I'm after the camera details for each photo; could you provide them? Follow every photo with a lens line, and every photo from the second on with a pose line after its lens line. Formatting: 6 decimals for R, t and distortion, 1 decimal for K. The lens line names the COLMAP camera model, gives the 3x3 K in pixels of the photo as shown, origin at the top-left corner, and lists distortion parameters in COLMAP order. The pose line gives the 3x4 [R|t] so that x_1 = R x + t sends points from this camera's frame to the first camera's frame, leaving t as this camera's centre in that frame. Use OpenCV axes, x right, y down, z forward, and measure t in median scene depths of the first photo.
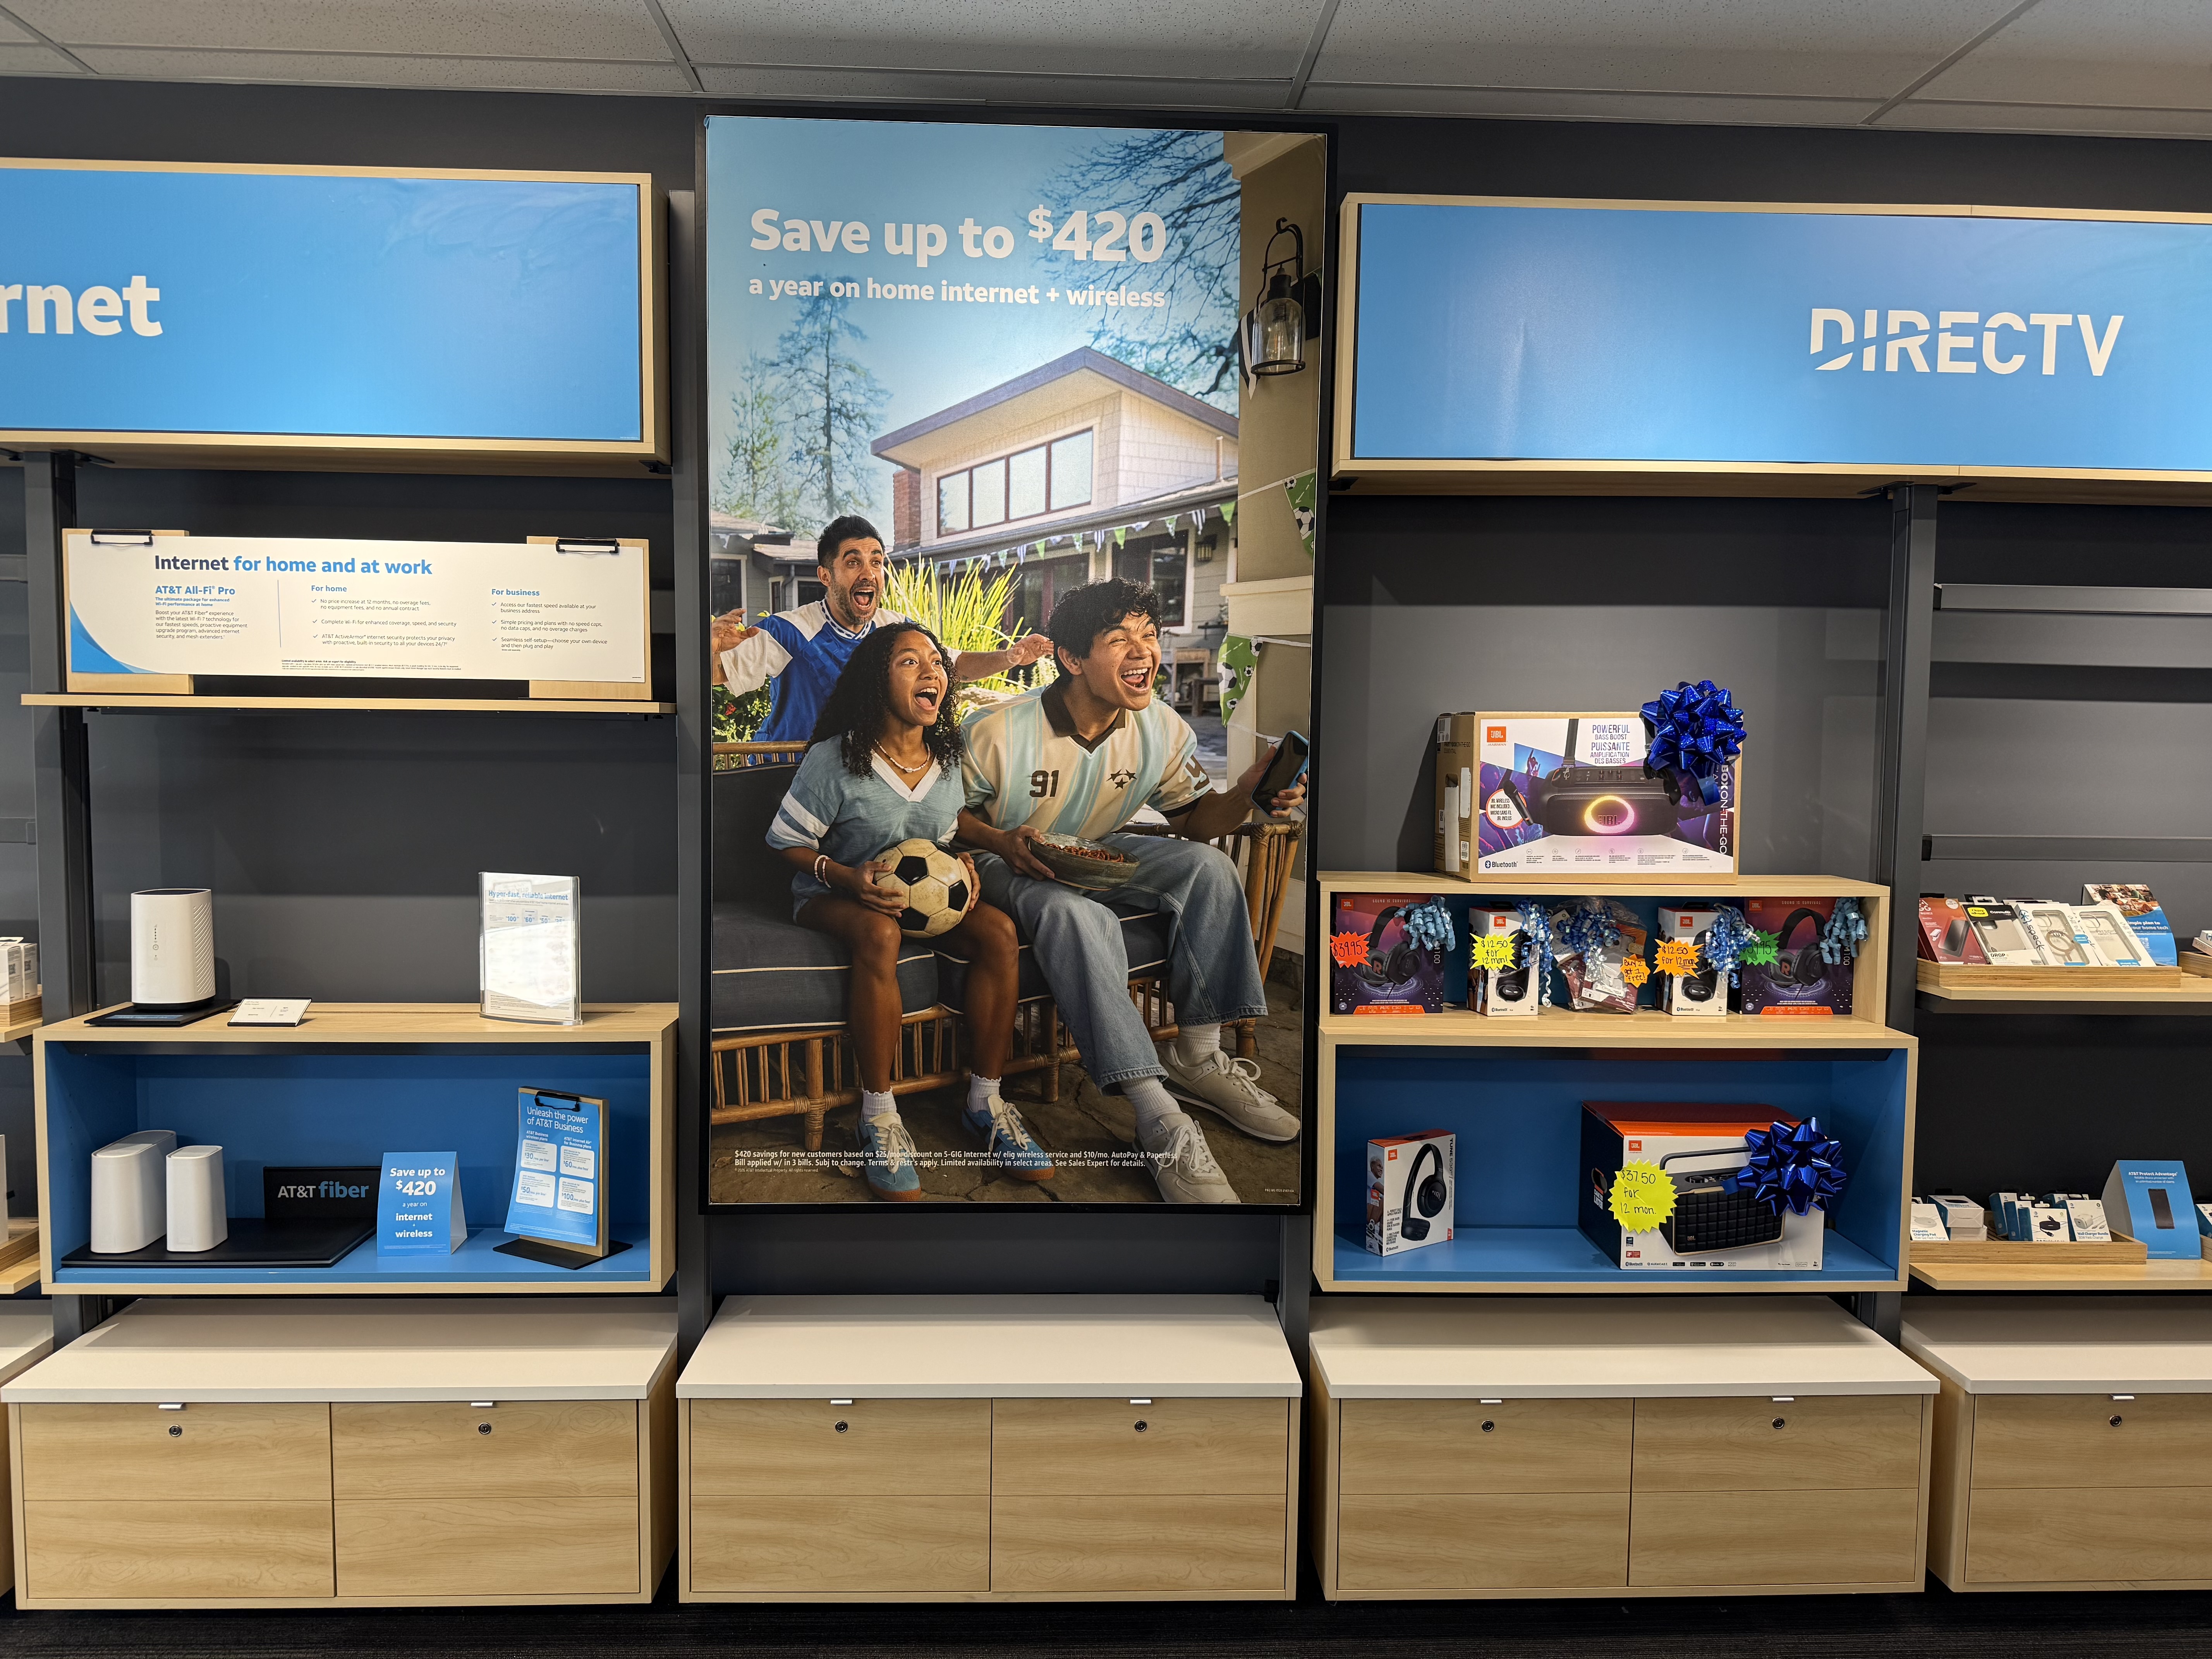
lens RADIAL K [[1569.5, 0, 1109.8], [0, 1569.5, 809.0], [0, 0, 1]] dist [0.028350, -0.036775]
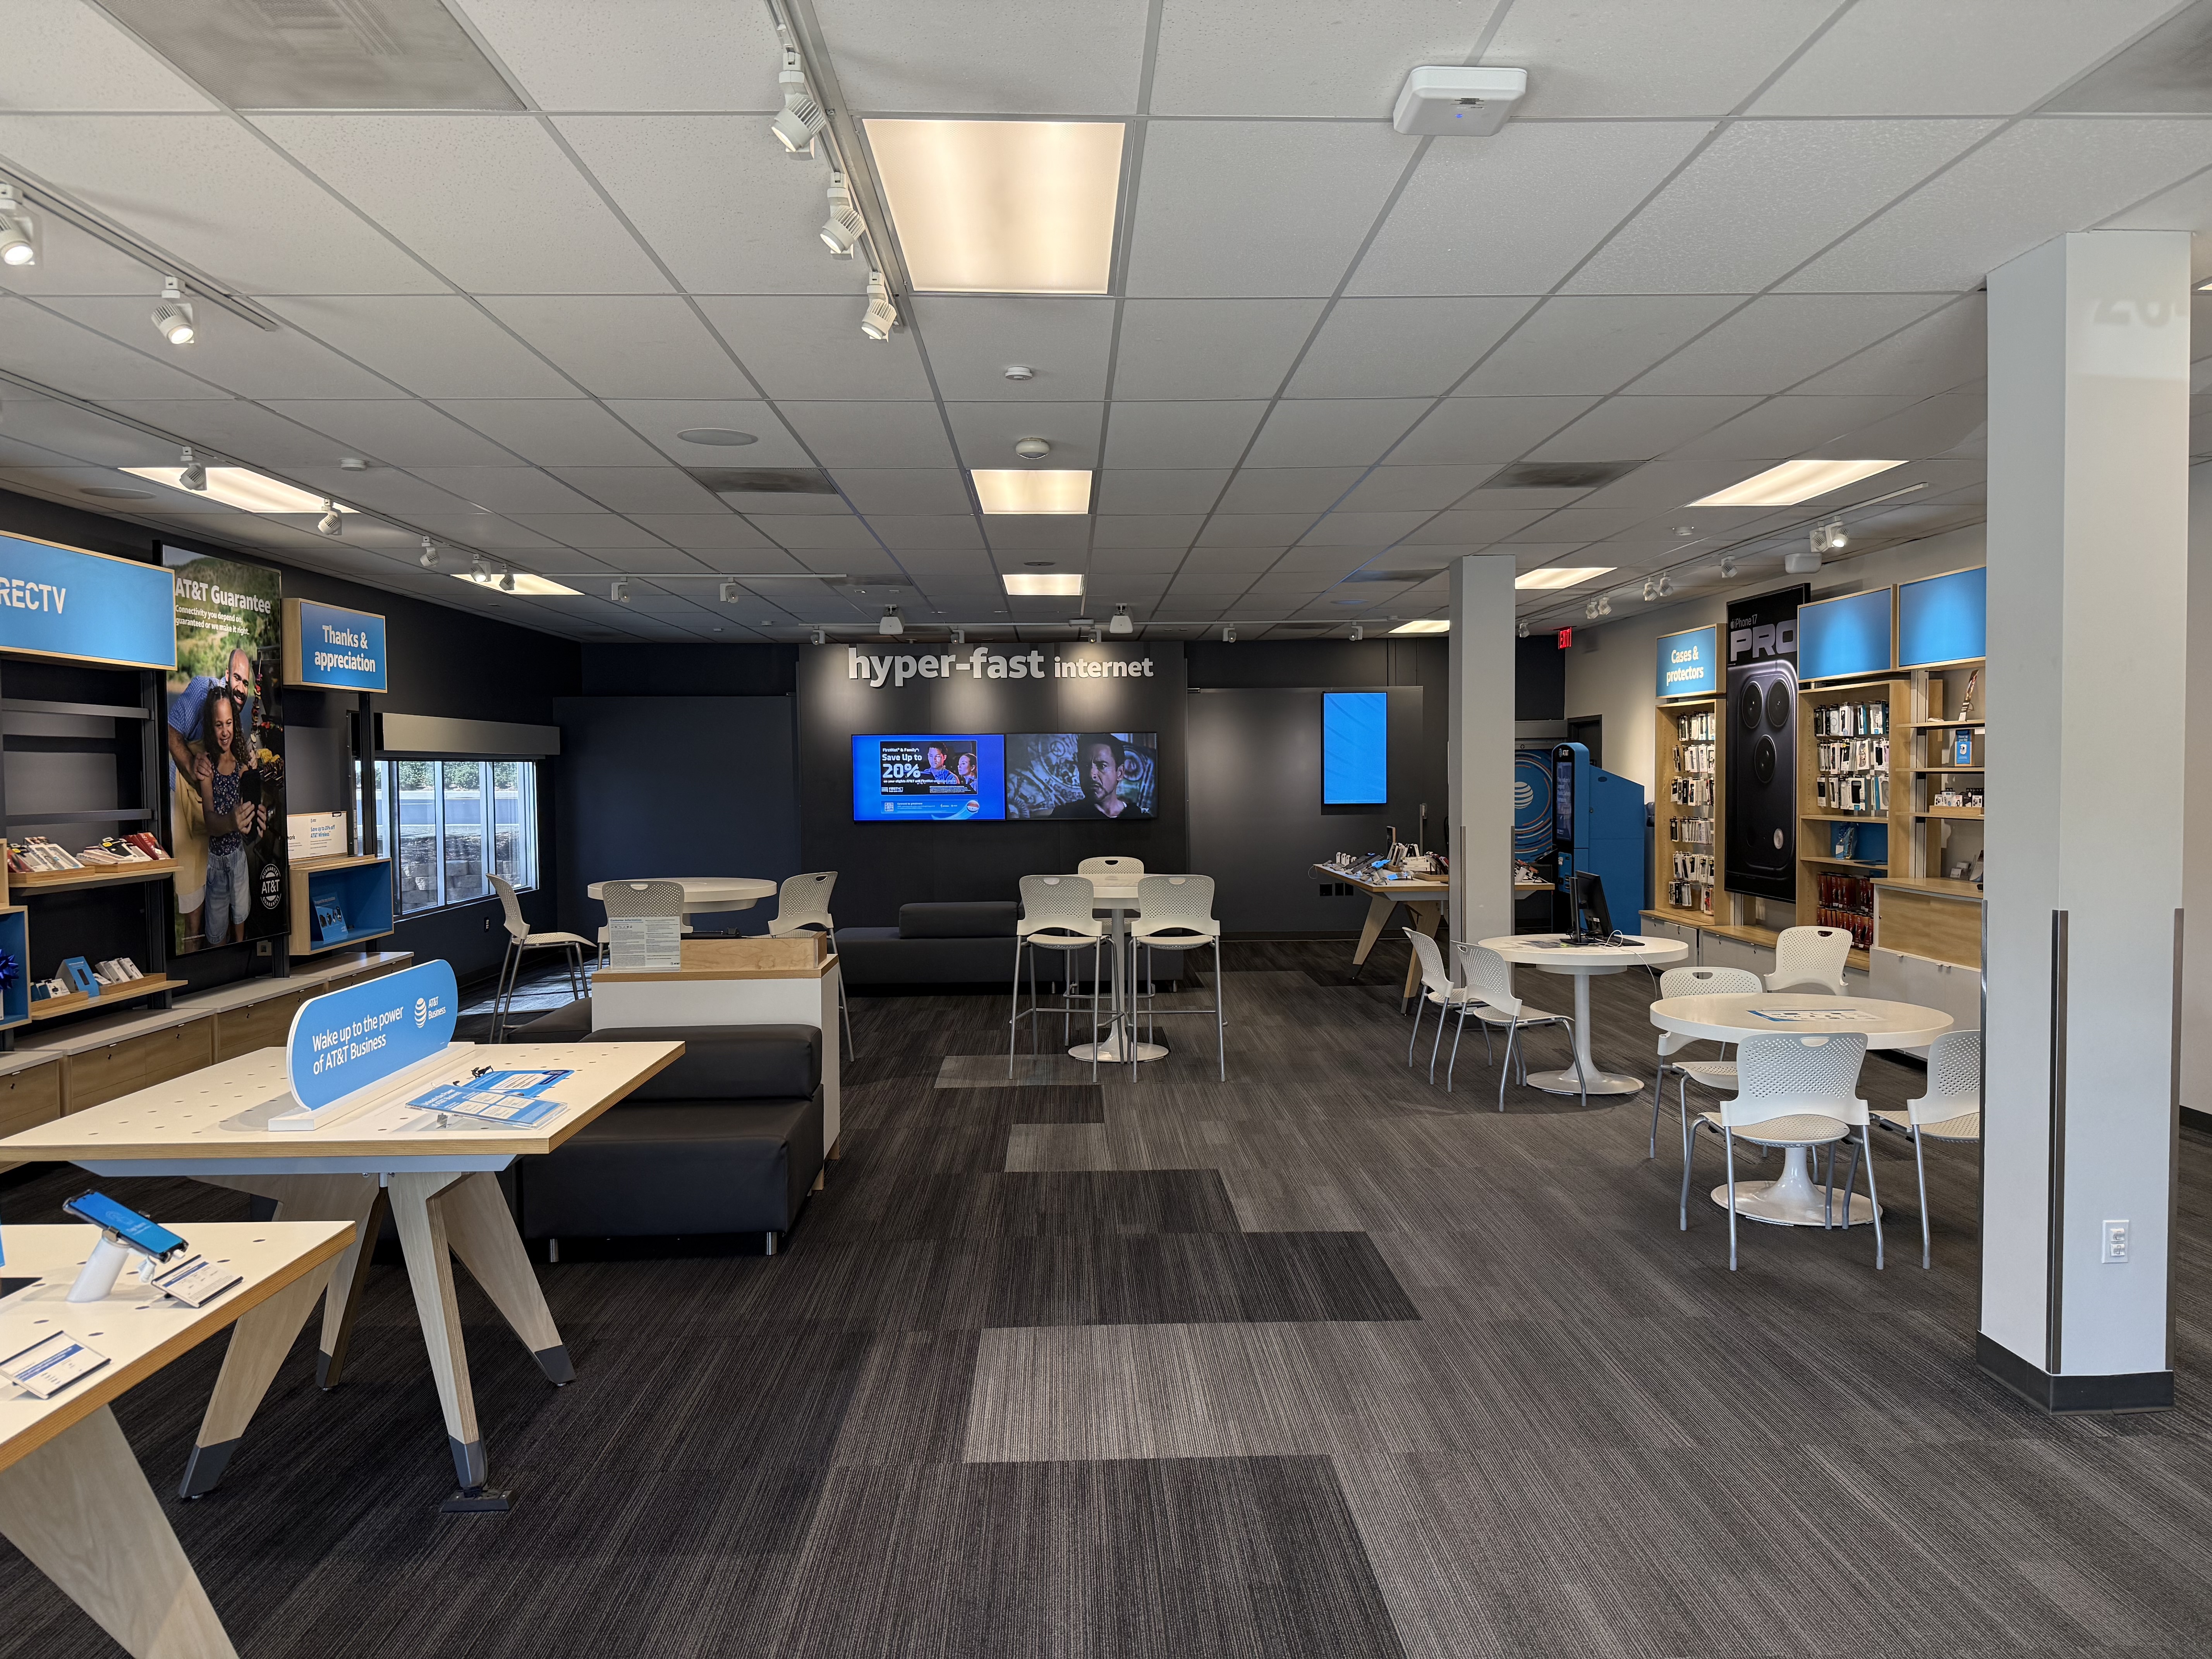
lens RADIAL K [[1569.5, 0, 1107.8], [0, 1569.5, 824.2], [0, 0, 1]] dist [0.028350, -0.036775]
pose [[0.005546, -0.048756, 0.998795, -1.684030], [0.062374, 0.996883, 0.048316, 0.018849], [-0.998037, 0.062031, 0.008570, -0.536096]]
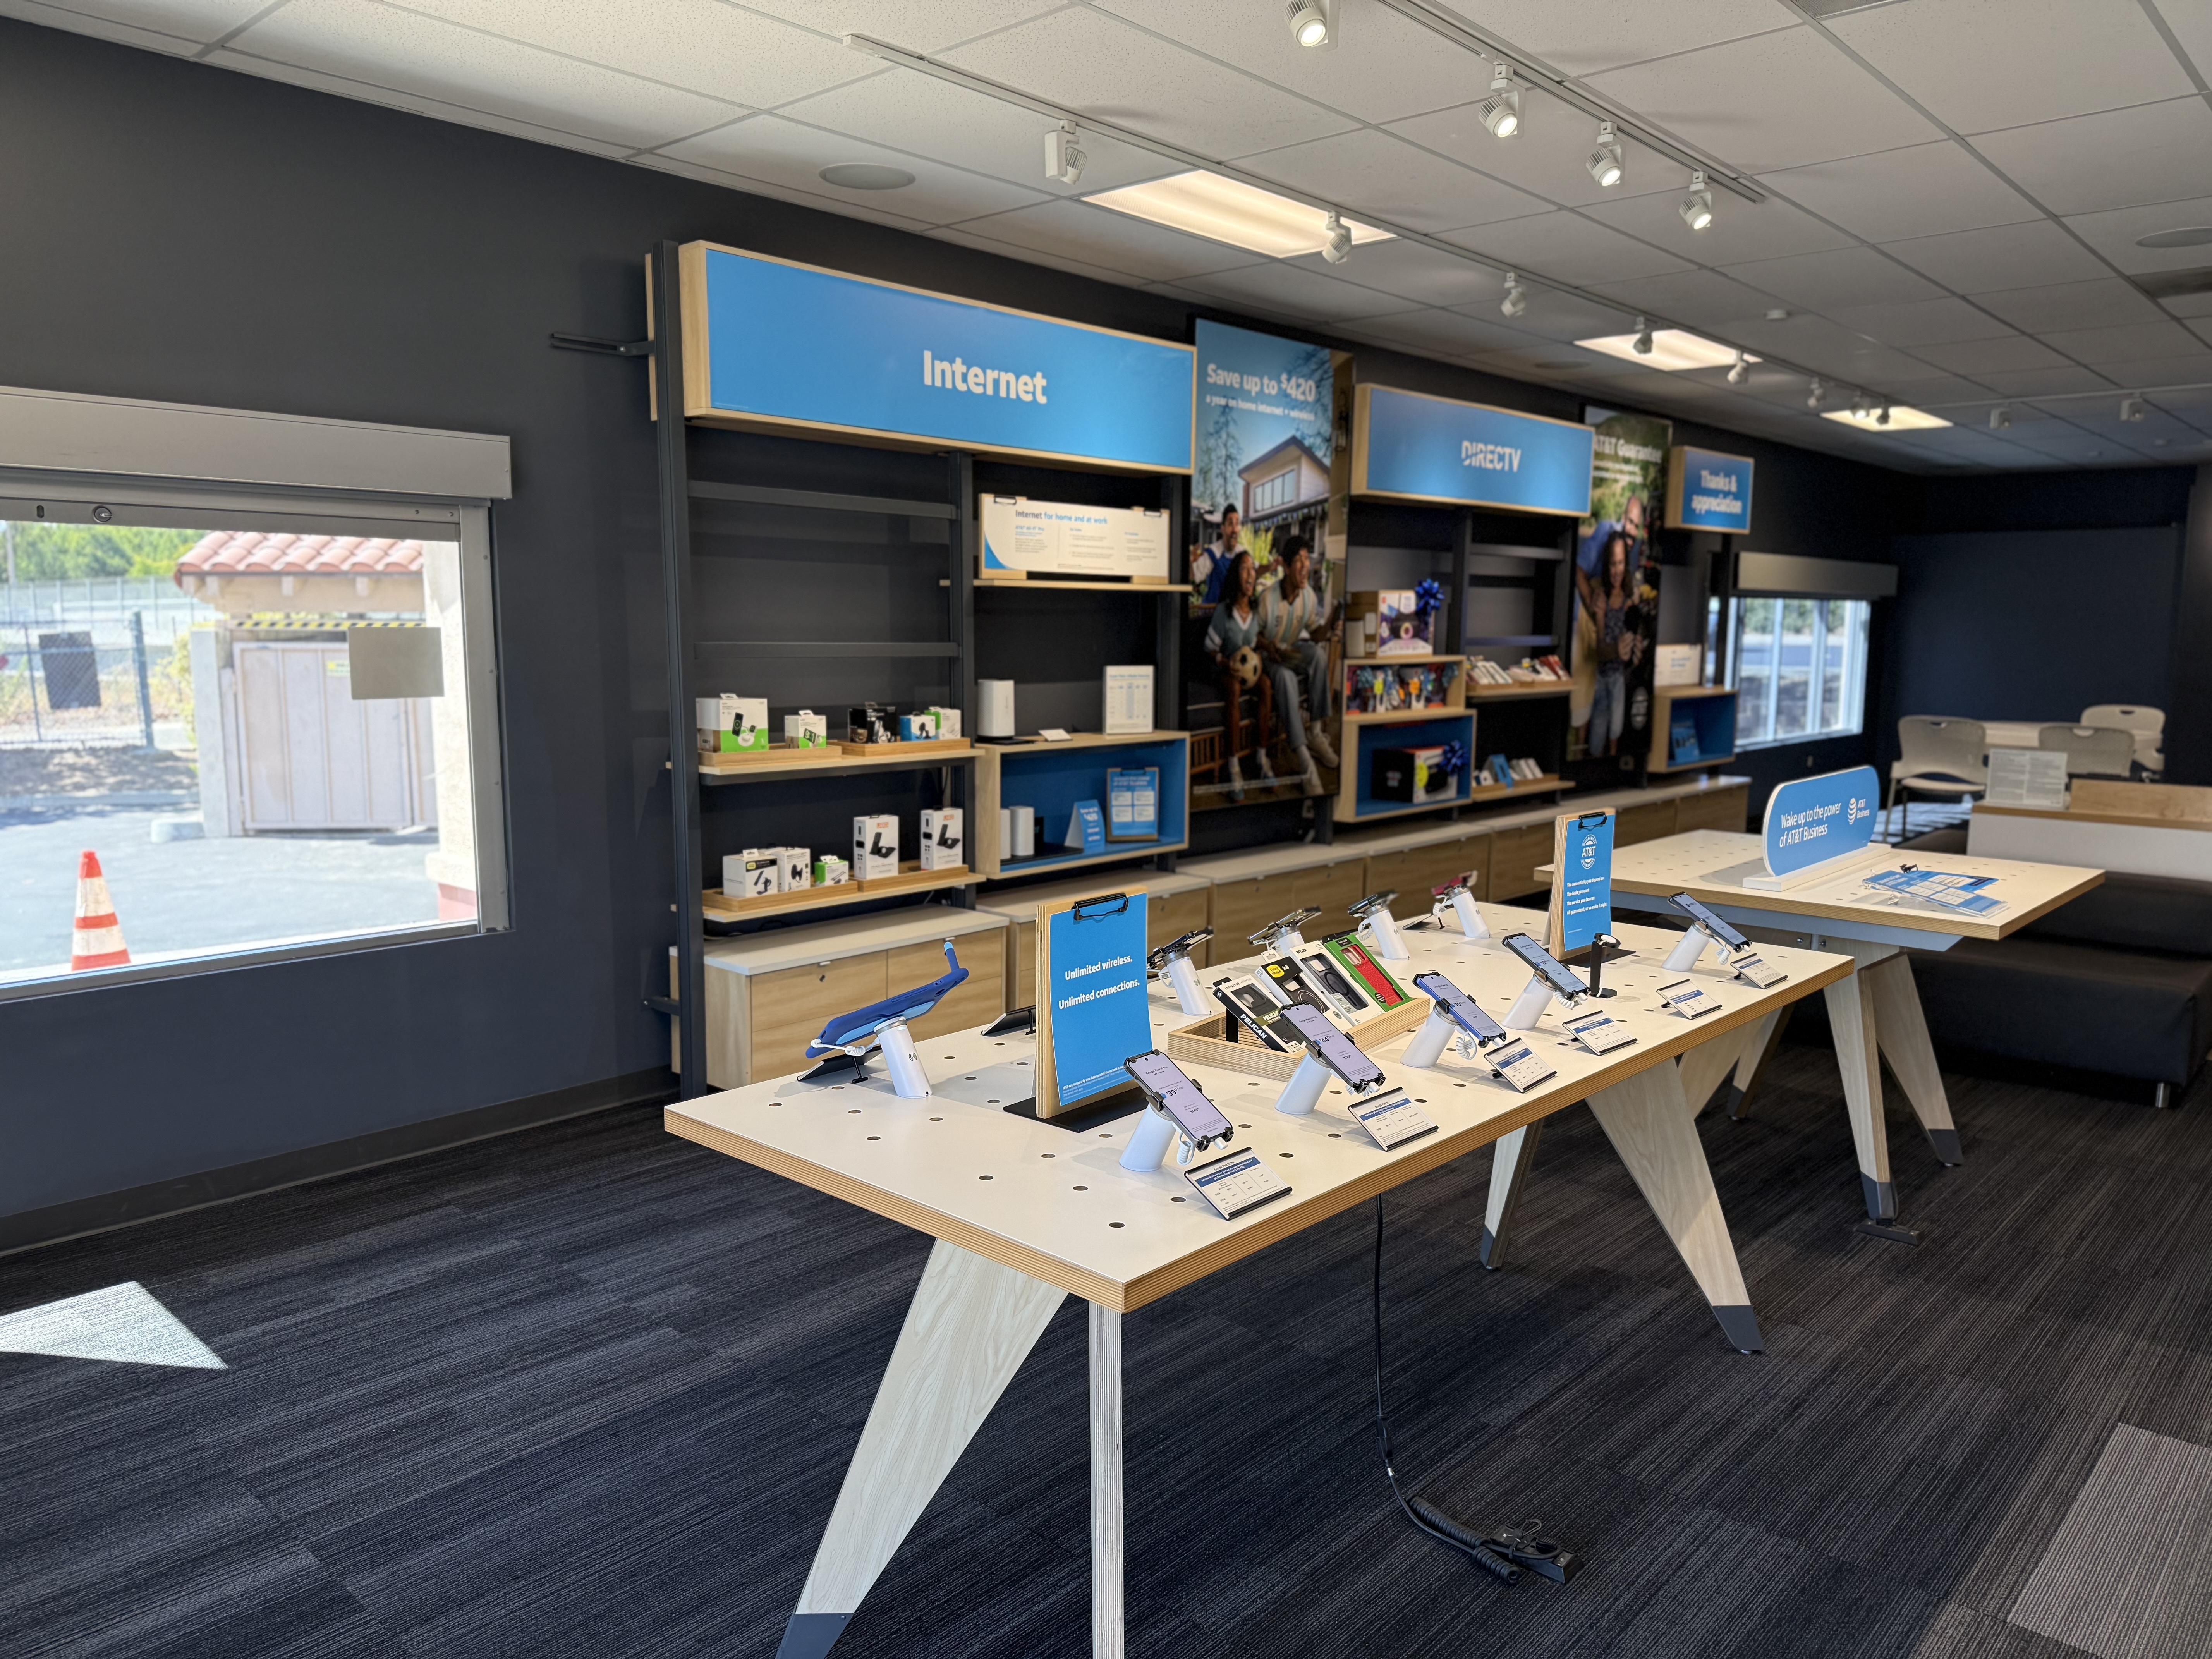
lens RADIAL K [[1569.5, 0, 1102.0], [0, 1569.5, 835.8], [0, 0, 1]] dist [0.028350, -0.036775]
pose [[0.700005, -0.107103, 0.706061, -1.931656], [0.041825, 0.993141, 0.109183, 0.035592], [-0.712912, -0.046897, 0.699683, -0.477005]]
